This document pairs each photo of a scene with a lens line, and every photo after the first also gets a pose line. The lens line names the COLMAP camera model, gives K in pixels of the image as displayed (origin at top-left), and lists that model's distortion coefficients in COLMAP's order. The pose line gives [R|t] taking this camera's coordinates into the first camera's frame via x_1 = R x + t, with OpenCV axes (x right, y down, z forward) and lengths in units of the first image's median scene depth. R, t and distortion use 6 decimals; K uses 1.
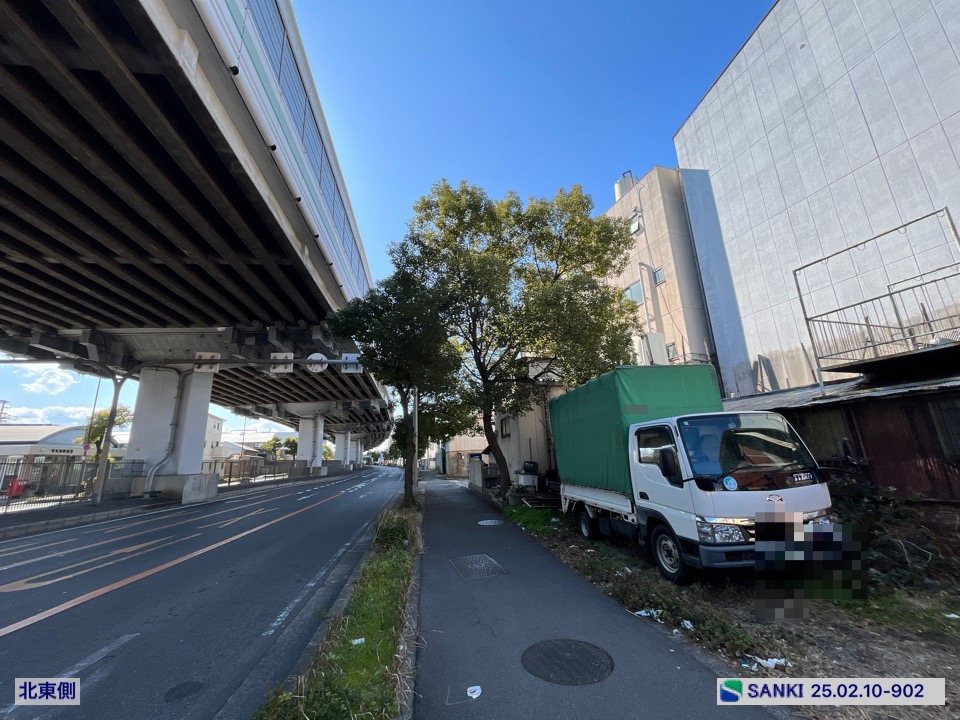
lens RADIAL K [[384.7, 0, 477.4], [0, 384.7, 359.3], [0, 0, 1]] dist [-0.002830, -0.000422]
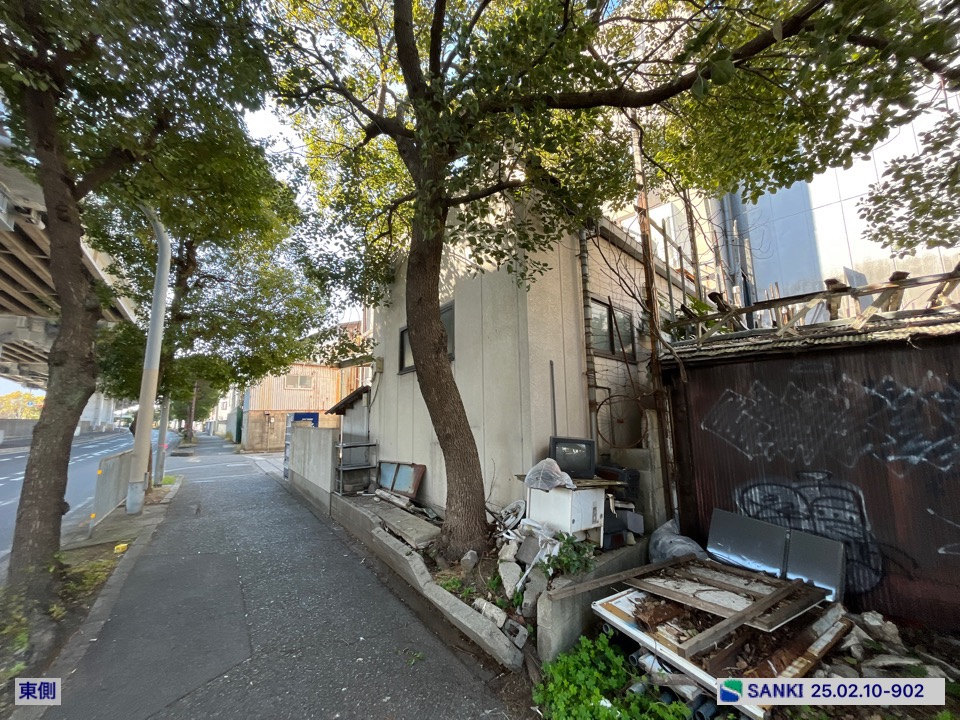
lens RADIAL K [[384.7, 0, 477.4], [0, 384.7, 359.3], [0, 0, 1]] dist [-0.002830, -0.000422]
pose [[0.896975, 0.093647, 0.432048, -0.016784], [-0.129943, 0.989984, 0.055193, 0.069086], [-0.422552, -0.105648, 0.900160, 0.267469]]
